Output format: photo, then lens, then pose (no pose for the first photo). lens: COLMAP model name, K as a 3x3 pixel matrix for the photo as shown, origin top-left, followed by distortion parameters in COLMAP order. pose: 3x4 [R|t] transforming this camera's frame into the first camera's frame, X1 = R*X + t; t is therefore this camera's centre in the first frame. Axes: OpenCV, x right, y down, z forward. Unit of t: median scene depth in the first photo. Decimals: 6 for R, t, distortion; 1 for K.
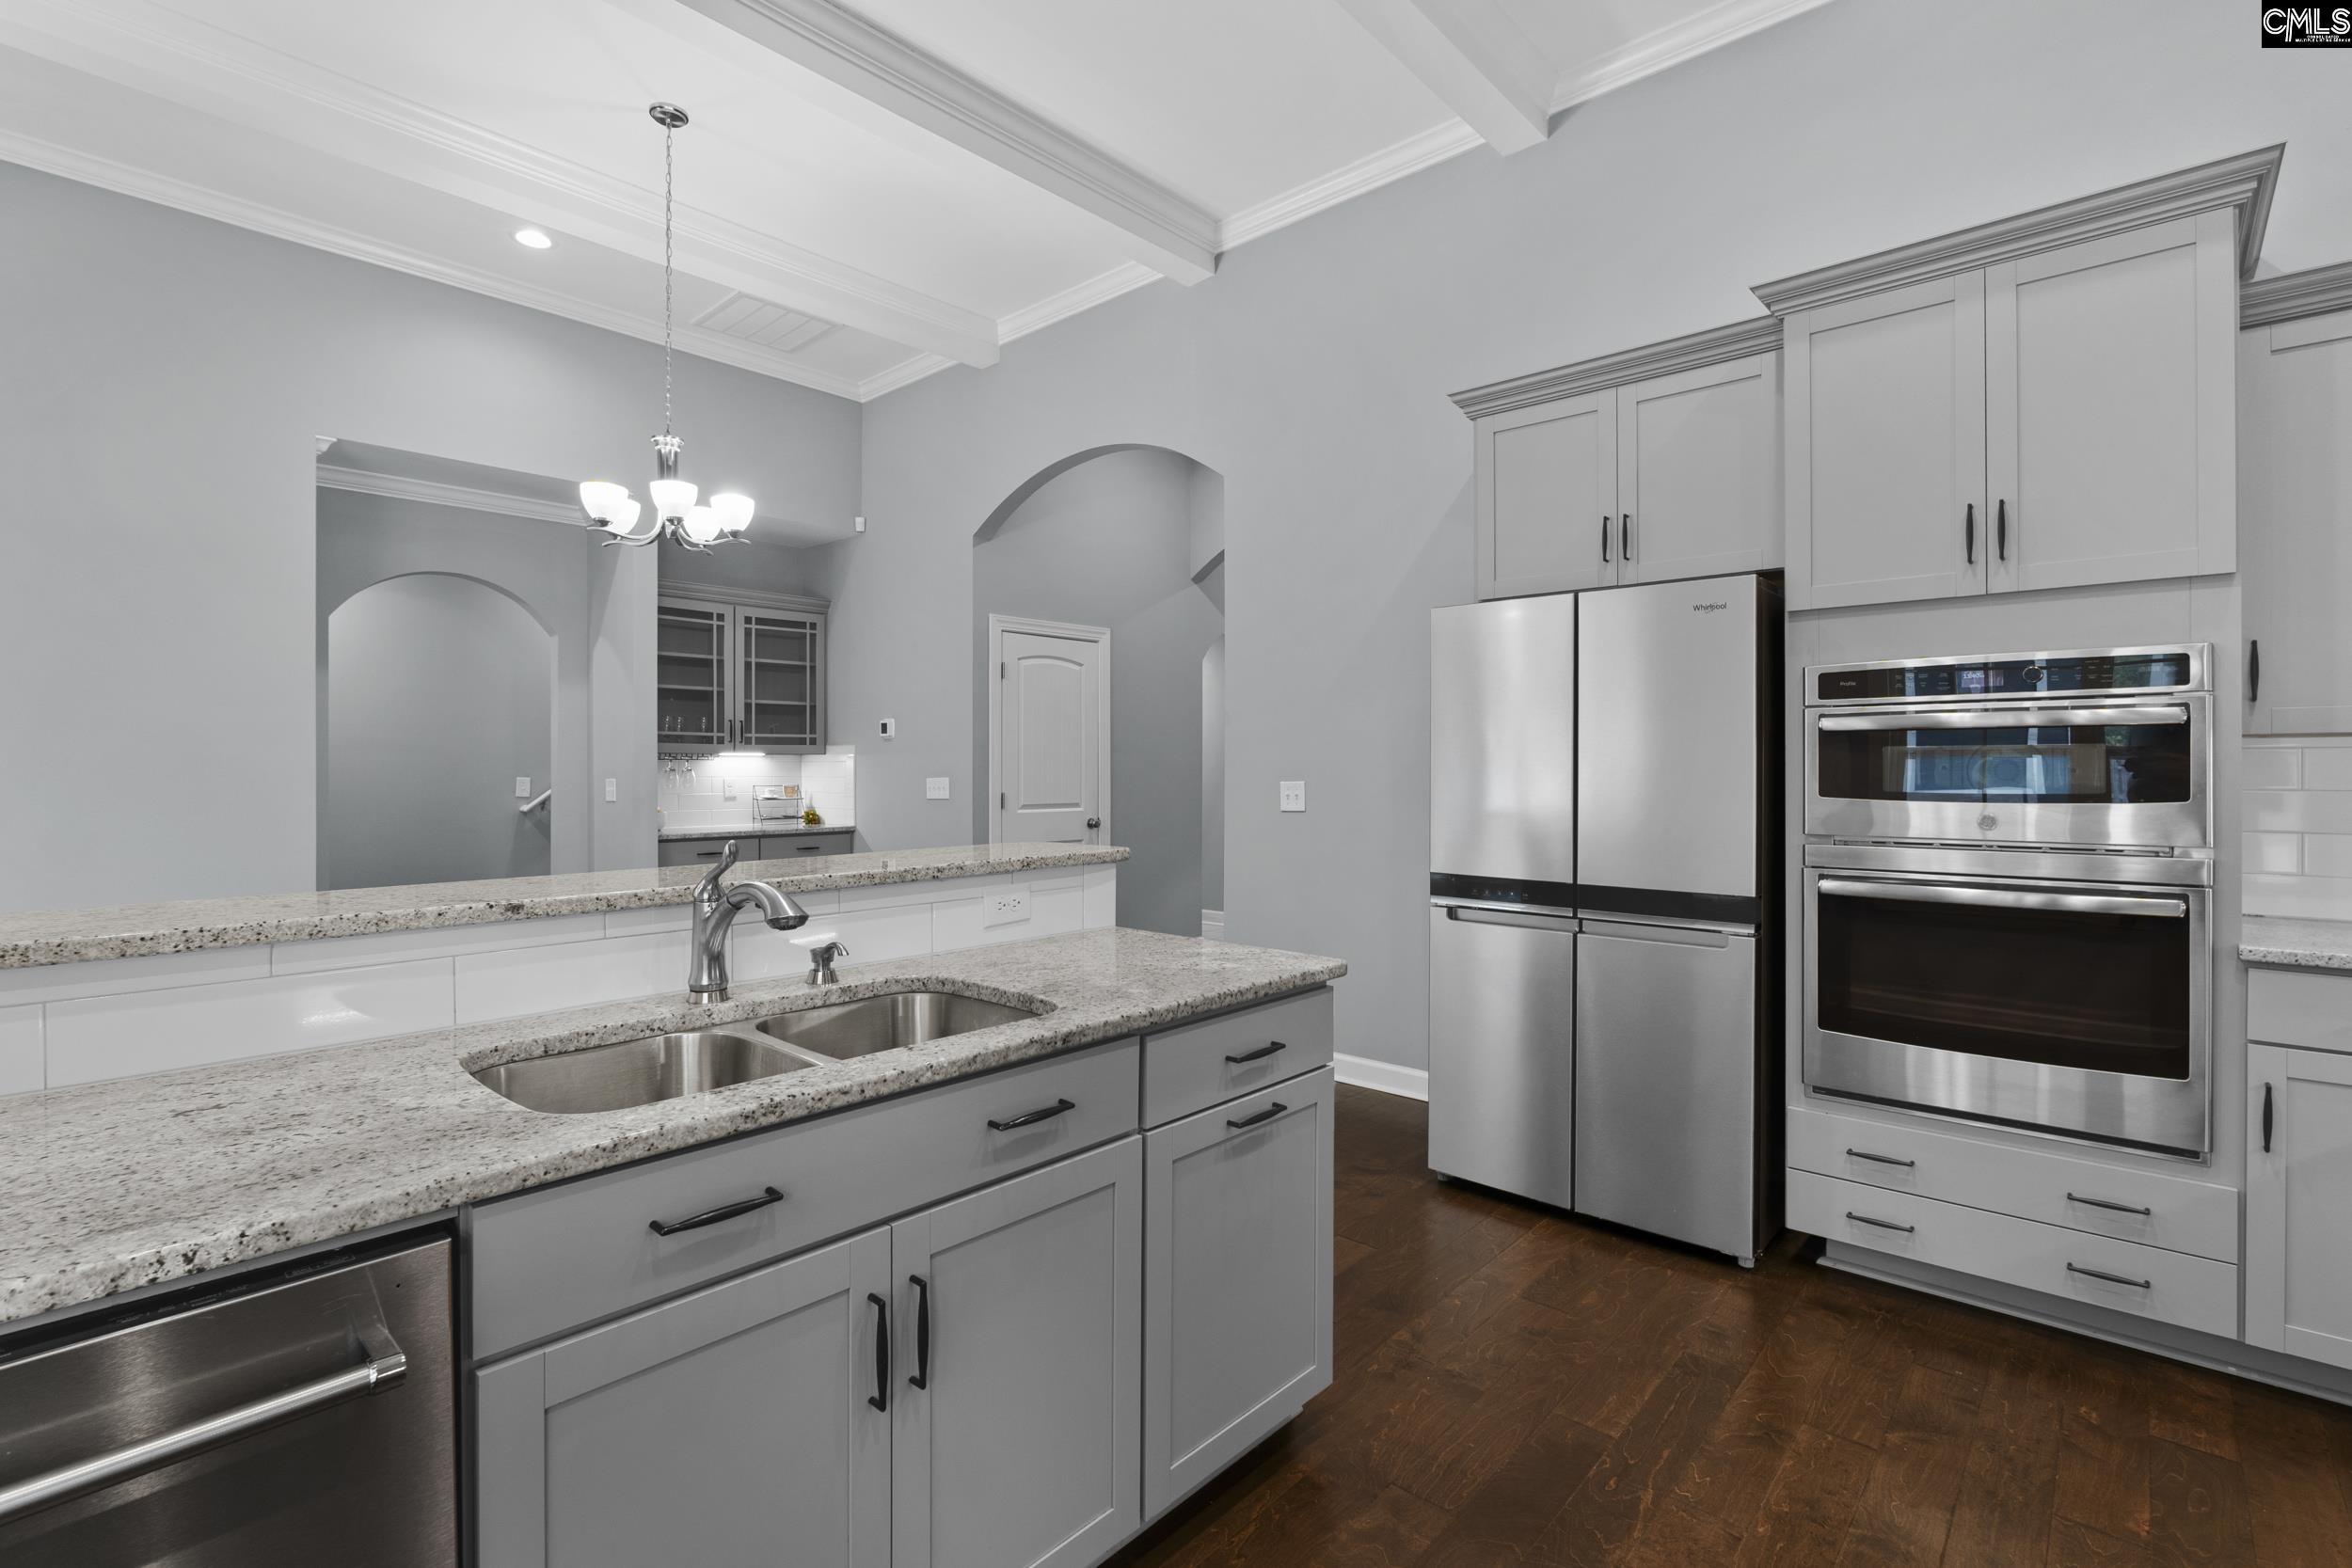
lens RADIAL K [[1087.2, 0, 1171.5], [0, 1087.2, 769.6], [0, 0, 1]] dist [-0.001930, -0.000082]
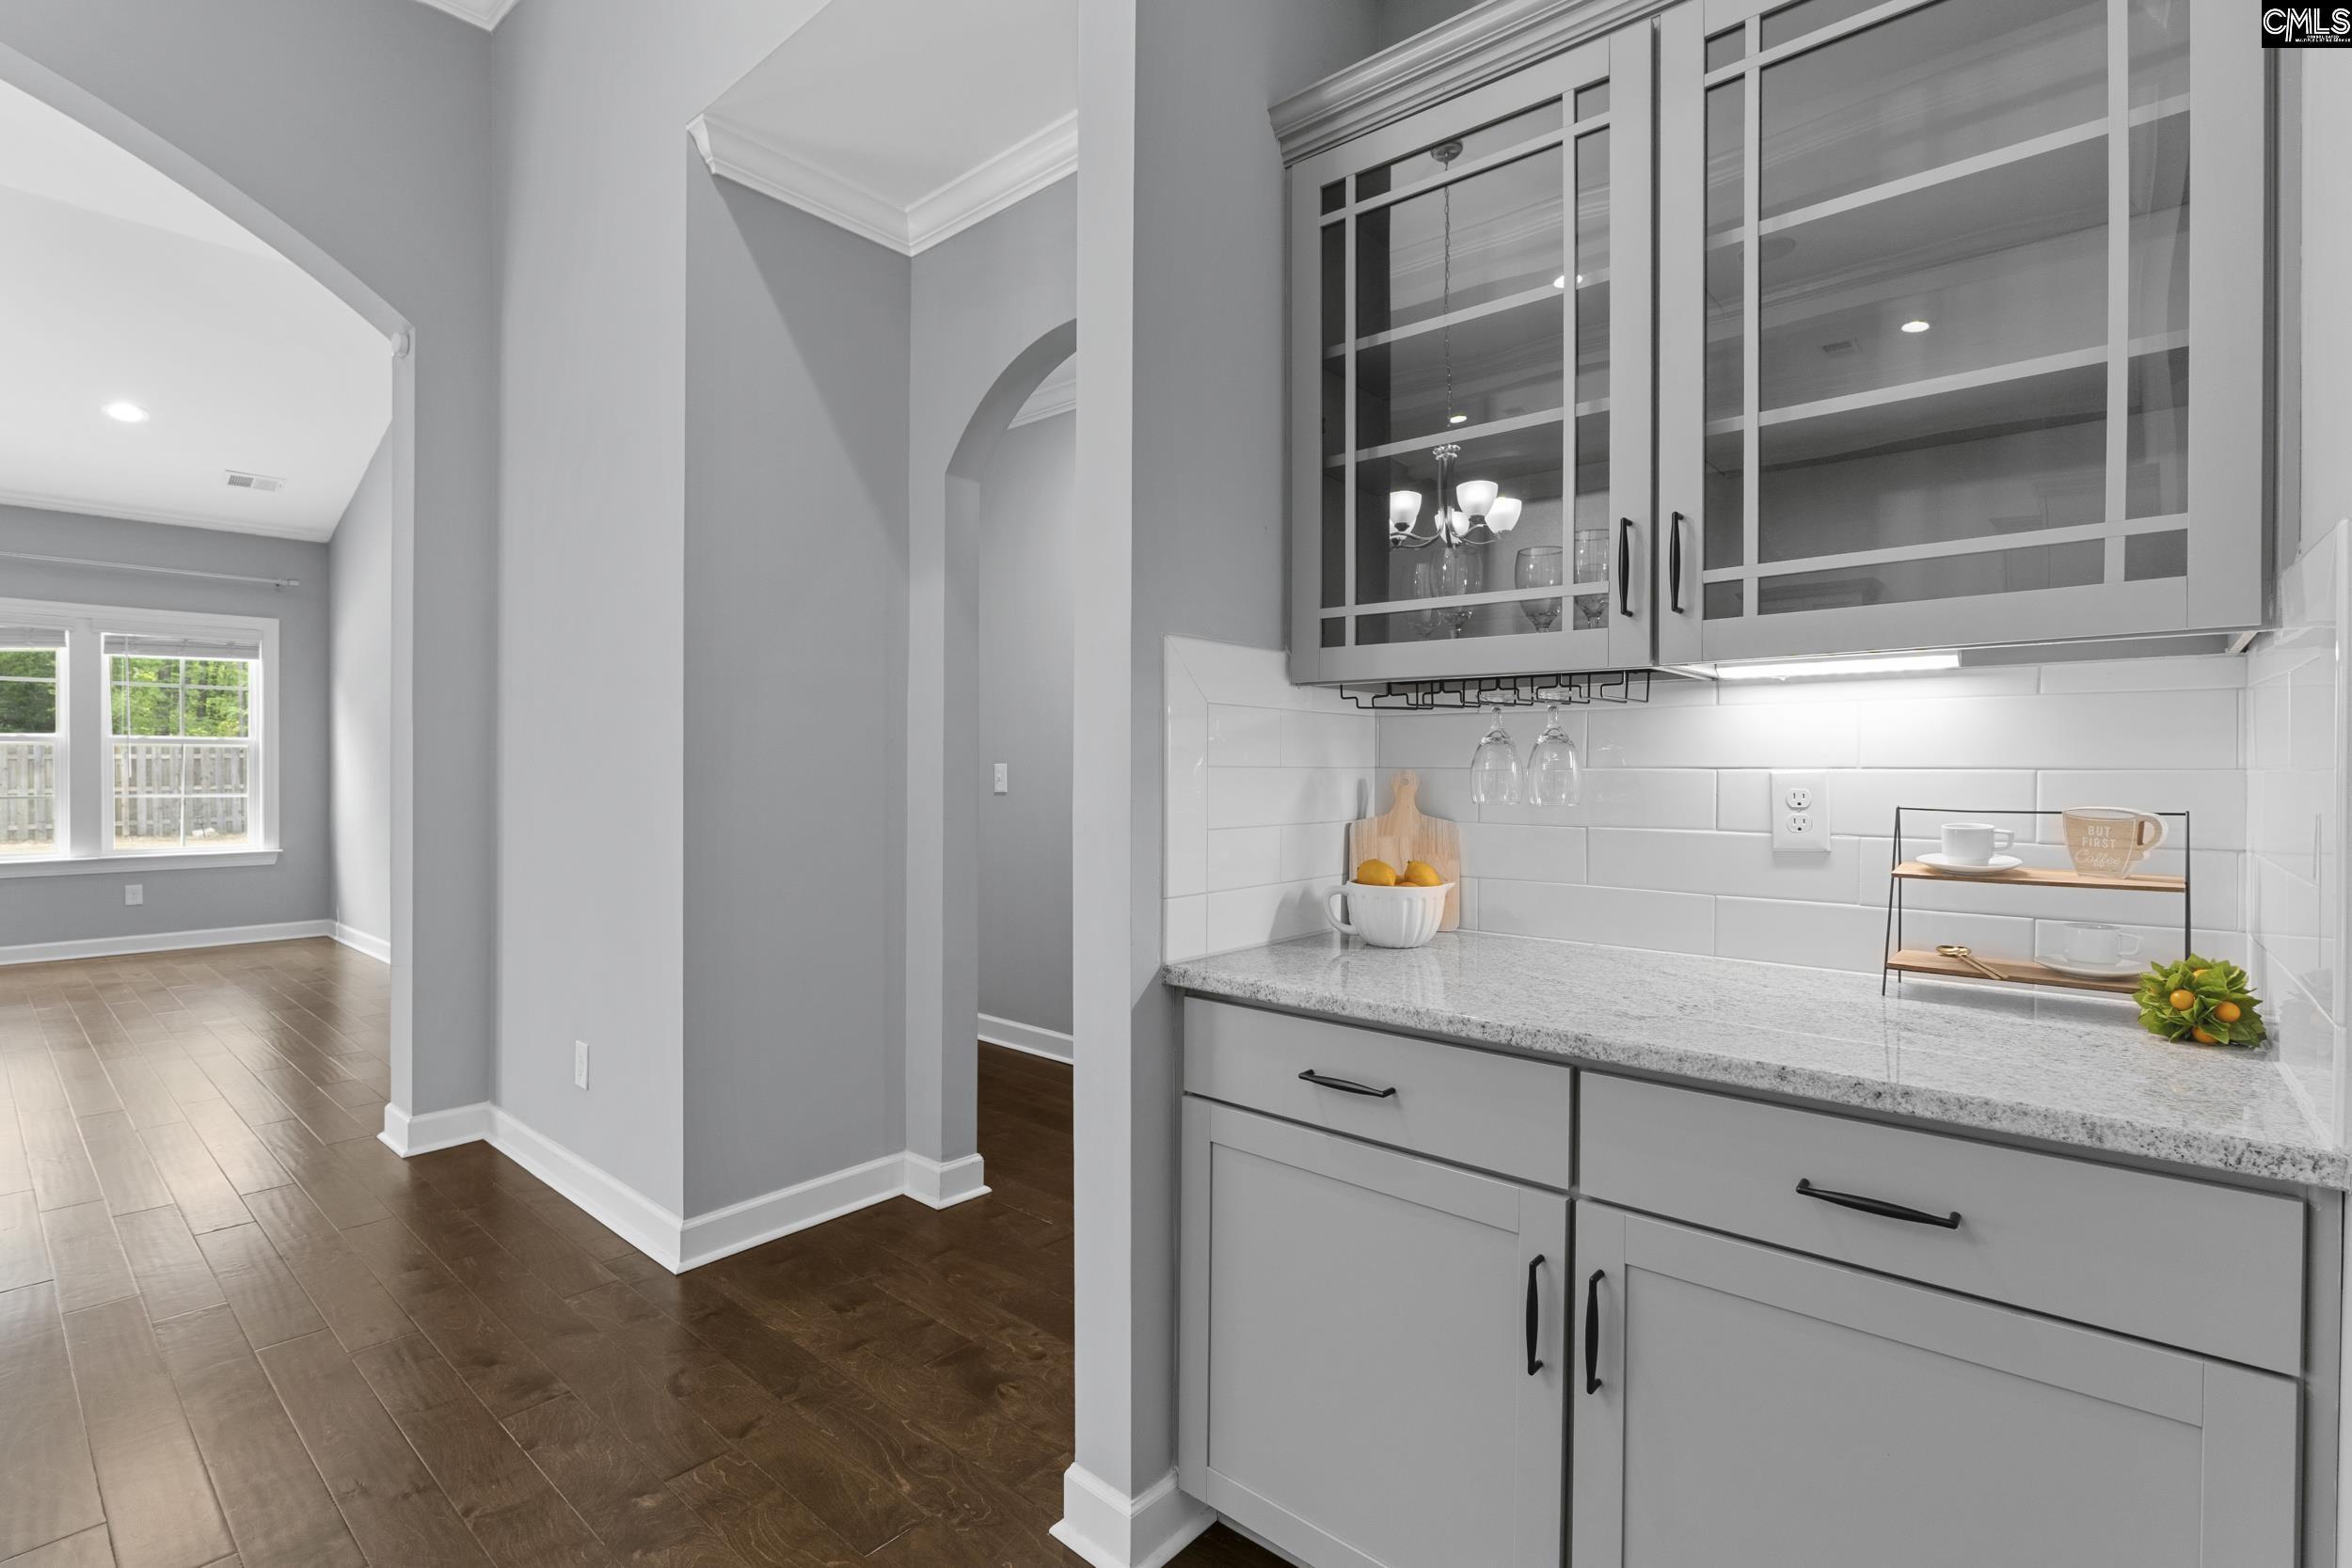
lens RADIAL K [[1085.0, 0, 1133.4], [0, 1085.0, 772.8], [0, 0, 1]] dist [-0.002772, 0.000498]
pose [[0.014897, 0.006198, -0.999870, -0.177247], [-0.003235, 0.999976, 0.006150, 0.007410], [0.999884, 0.003143, 0.014917, 0.899236]]
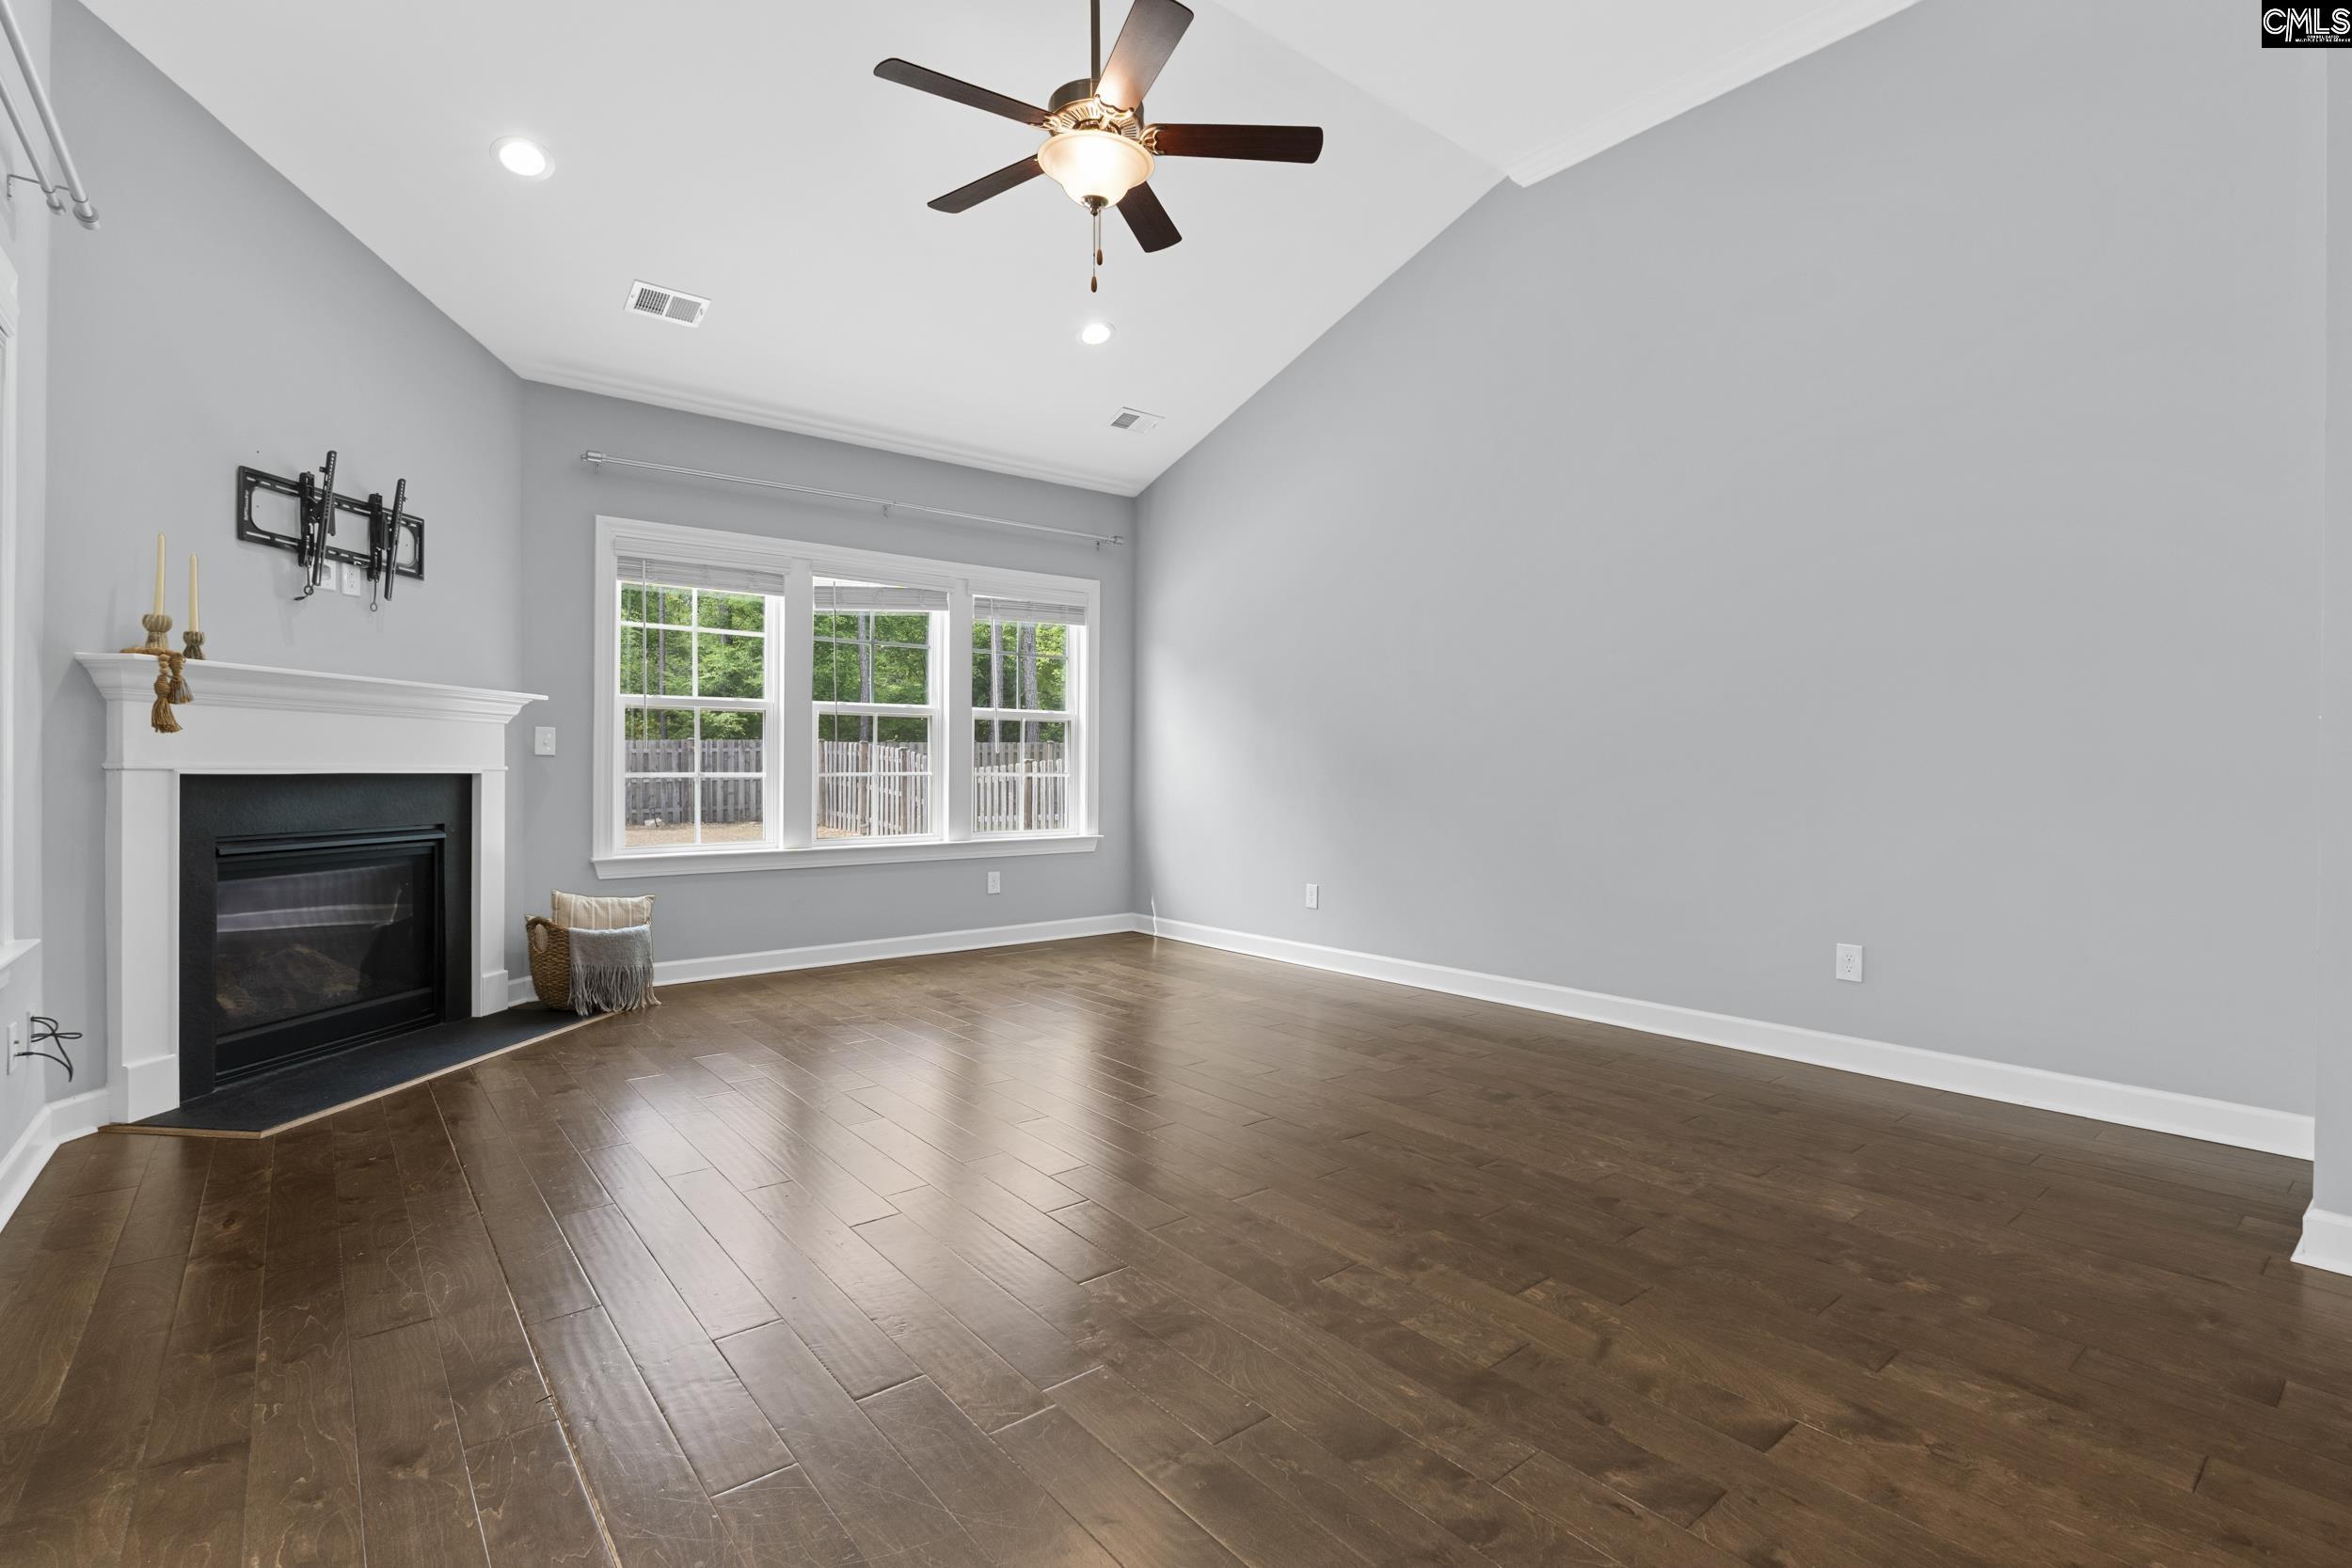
lens RADIAL K [[1087.2, 0, 1171.5], [0, 1087.2, 769.6], [0, 0, 1]] dist [-0.001930, -0.000082]
pose [[-0.144725, 0.004444, -0.989462, -0.319297], [-0.000581, 0.999989, 0.004576, 0.031849], [0.989472, 0.001237, -0.144721, 0.224176]]
